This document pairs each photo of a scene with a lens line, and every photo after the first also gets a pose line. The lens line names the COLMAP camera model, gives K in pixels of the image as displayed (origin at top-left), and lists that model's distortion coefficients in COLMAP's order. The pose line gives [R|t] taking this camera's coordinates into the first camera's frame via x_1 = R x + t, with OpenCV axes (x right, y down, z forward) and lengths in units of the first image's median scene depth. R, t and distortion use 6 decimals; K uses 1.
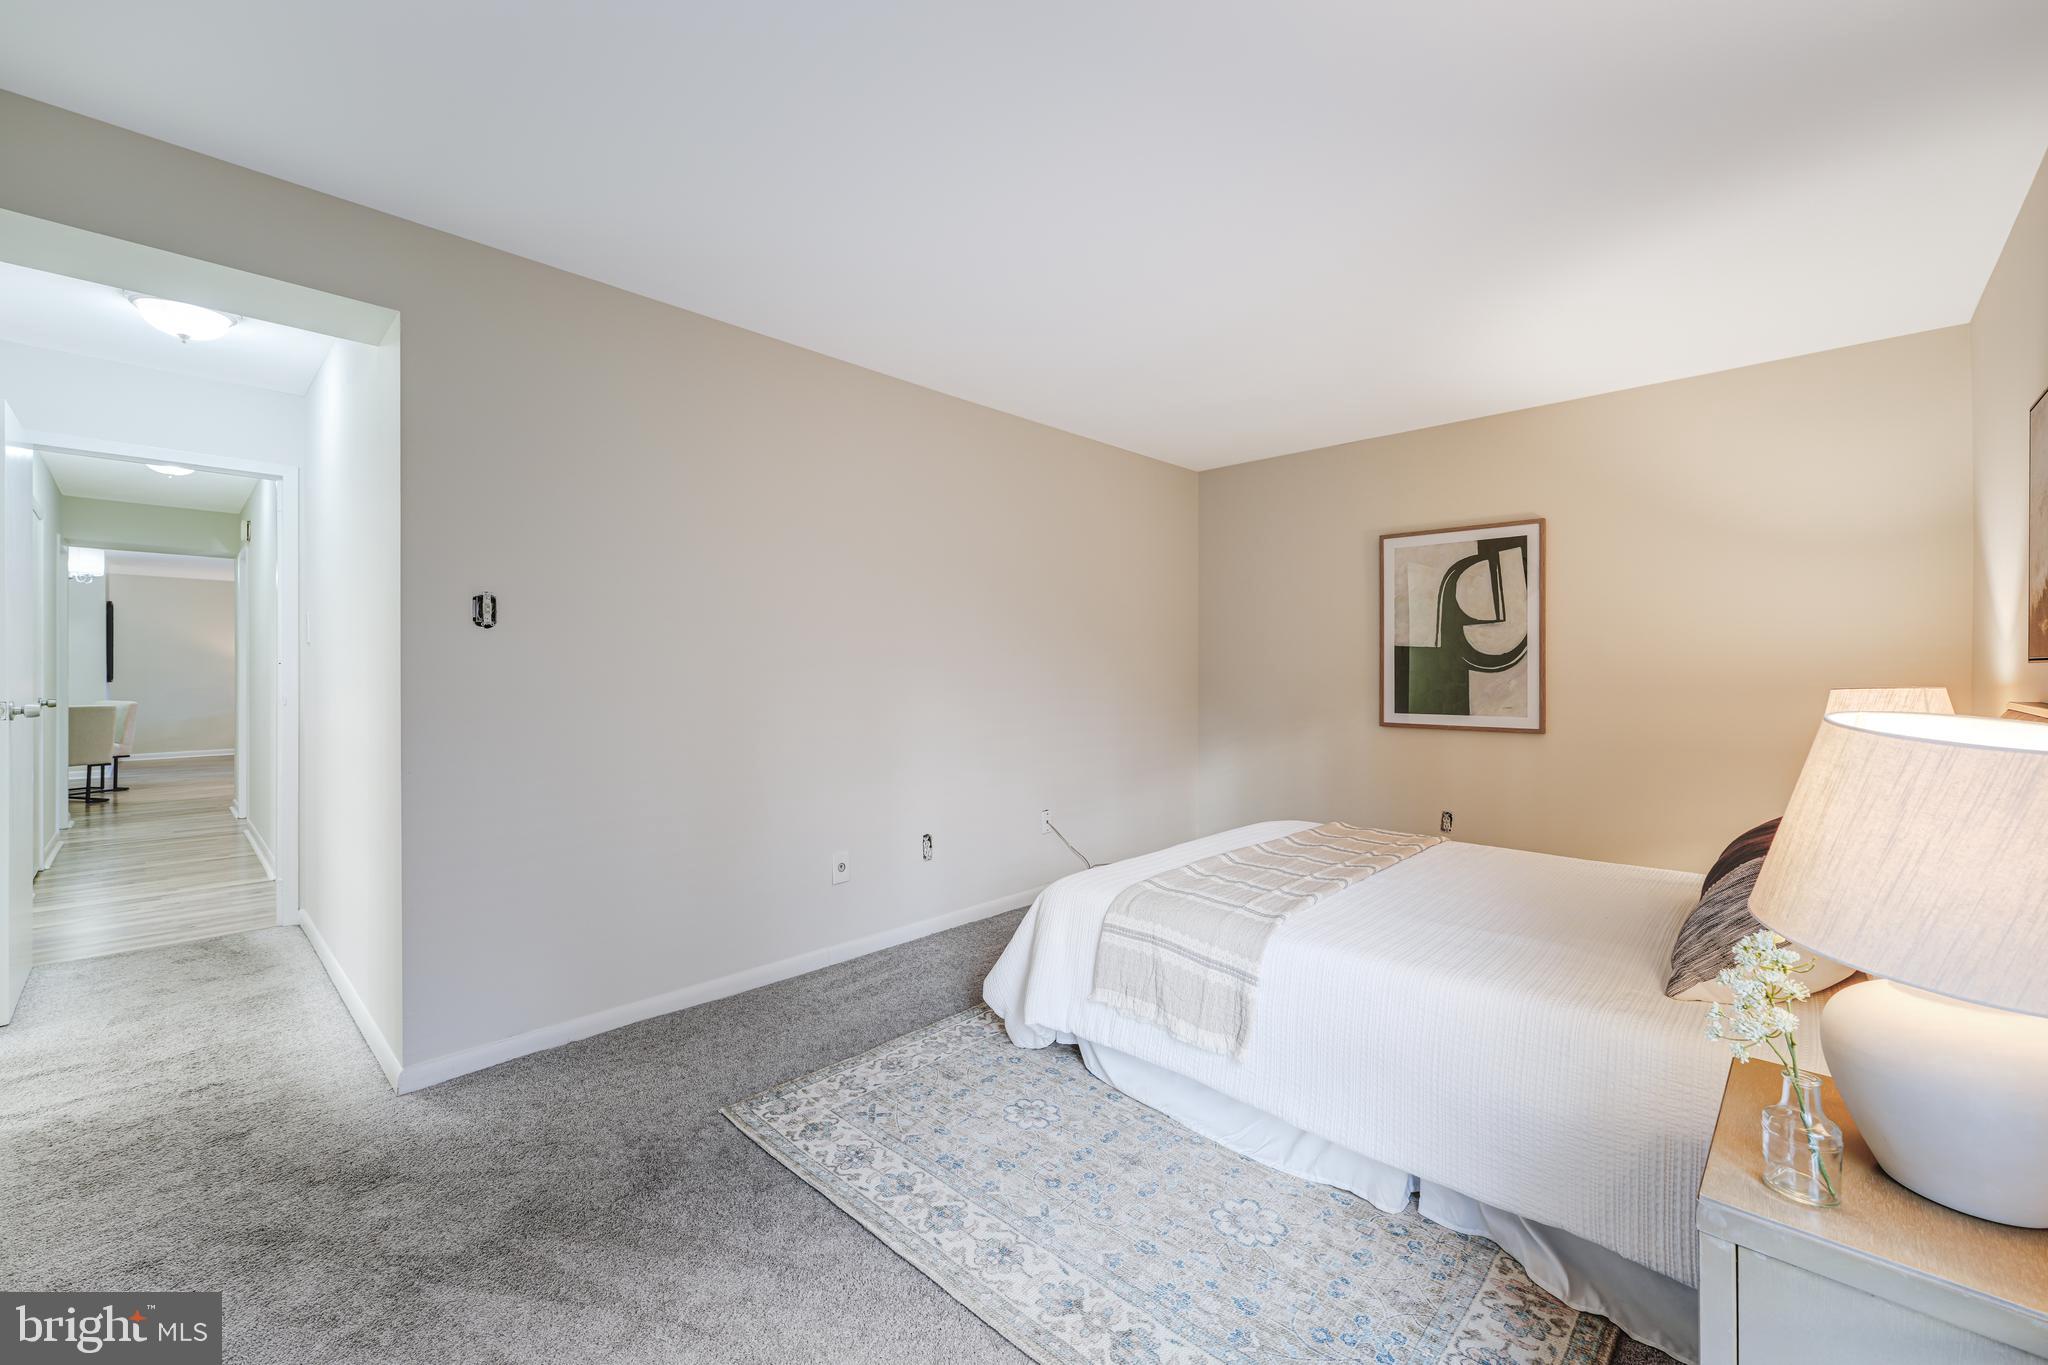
lens RADIAL K [[820.7, 0, 1028.0], [0, 820.7, 665.3], [0, 0, 1]] dist [0.004742, 0.000421]
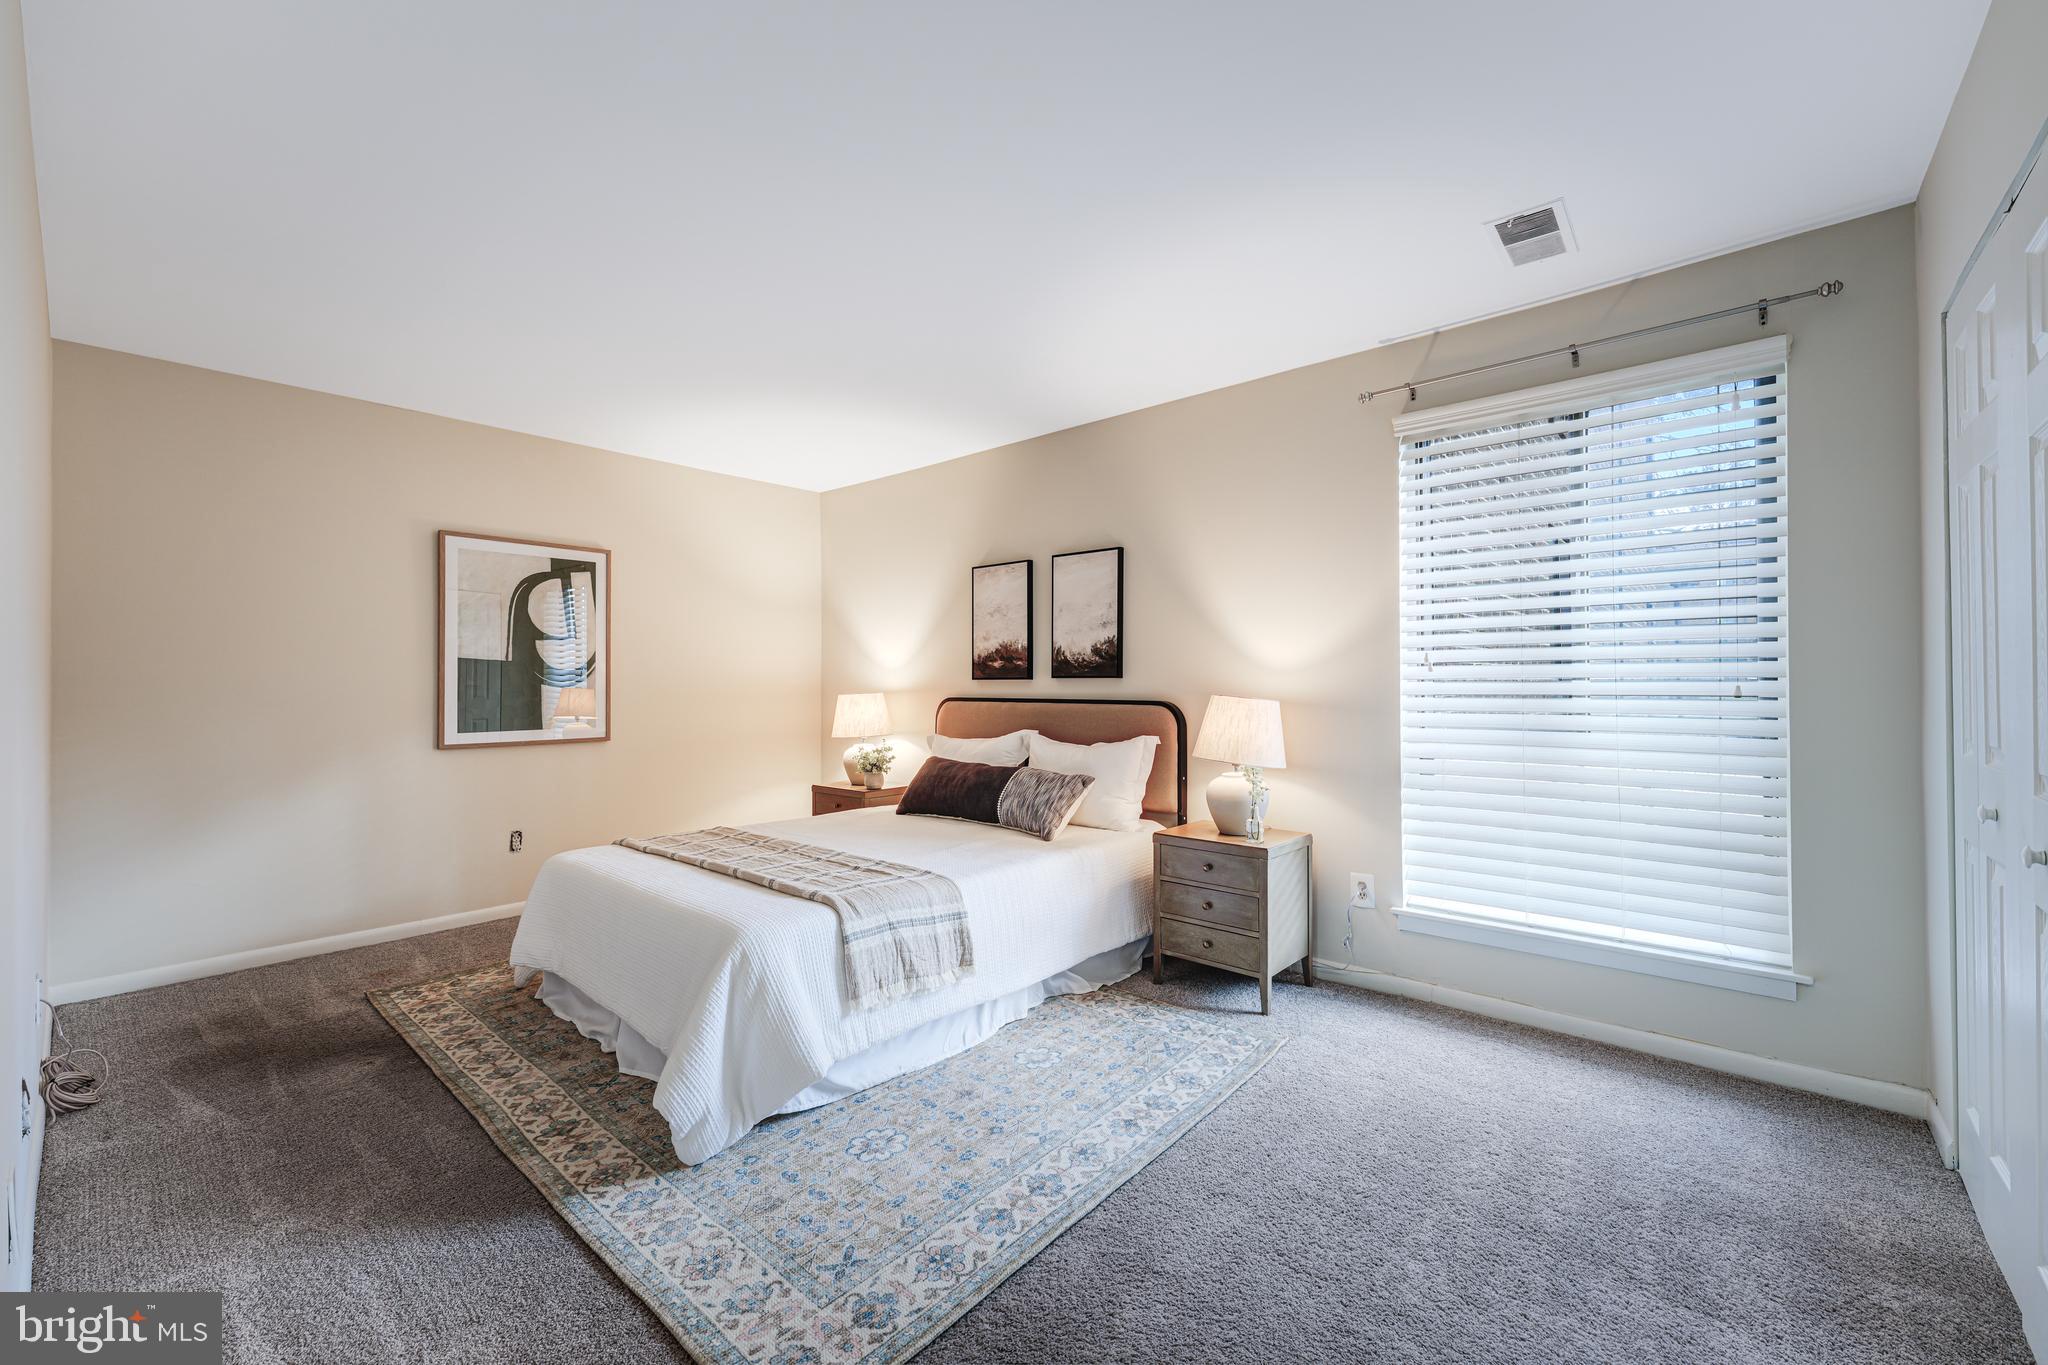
lens RADIAL K [[820.7, 0, 1028.0], [0, 820.7, 665.3], [0, 0, 1]] dist [0.004742, 0.000421]
pose [[-0.036184, 0.022608, 0.999089, -0.525067], [-0.002122, 0.999740, -0.022700, 0.004401], [-0.999343, -0.002942, -0.036127, 0.465255]]
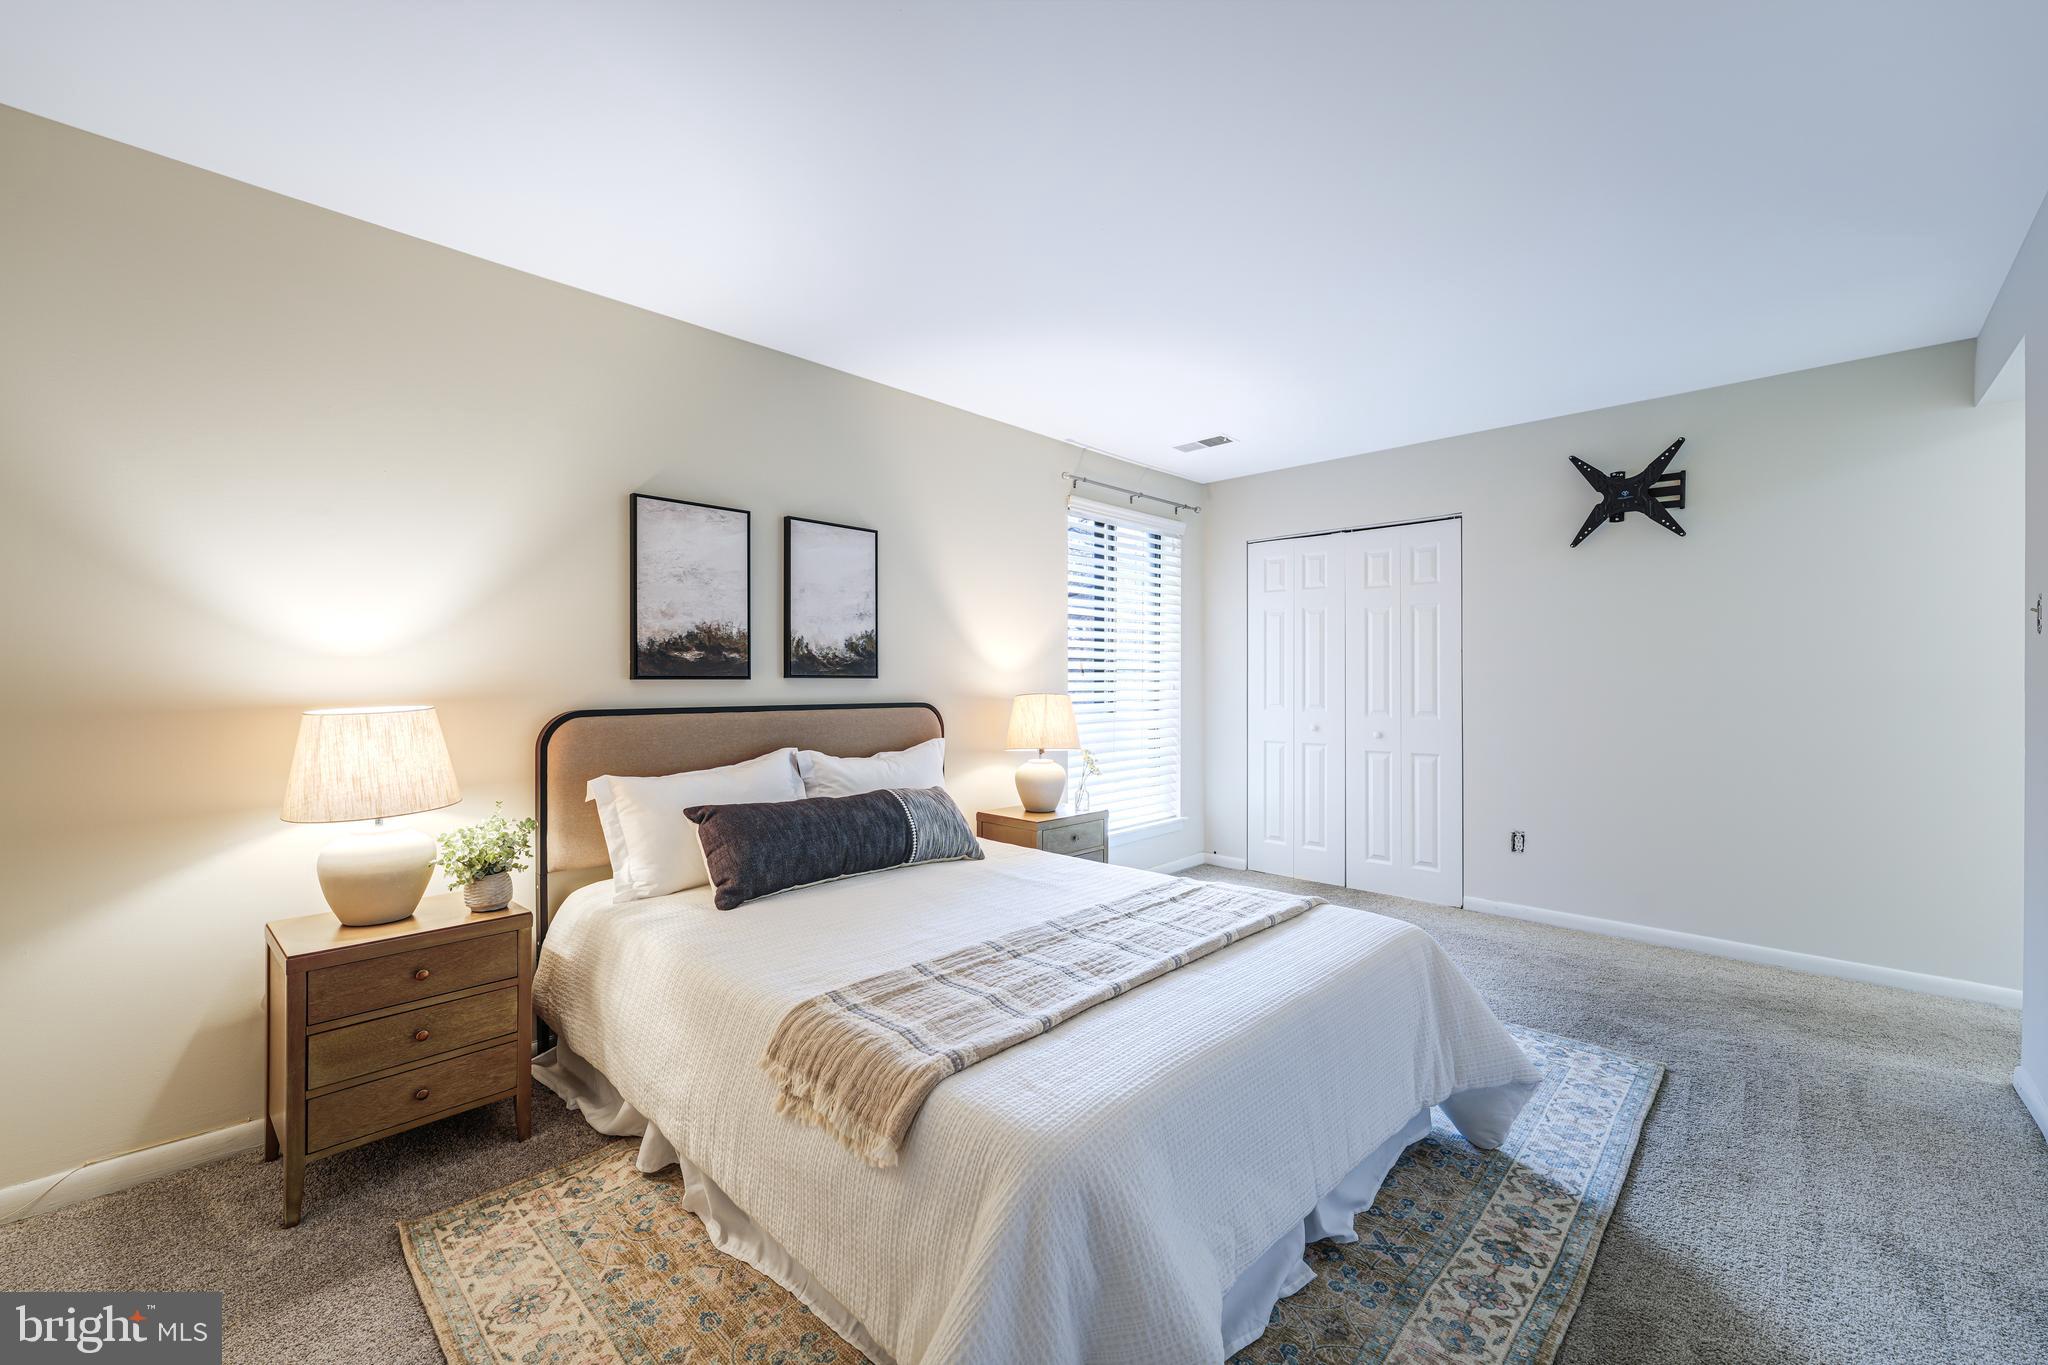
lens RADIAL K [[825.9, 0, 1018.3], [0, 825.9, 677.3], [0, 0, 1]] dist [0.010113, 0.000086]
pose [[-0.999946, -0.002096, 0.010219, 0.288122], [-0.002124, 0.999994, -0.002677, -0.001871], [-0.010214, -0.002698, -0.999944, 1.192627]]
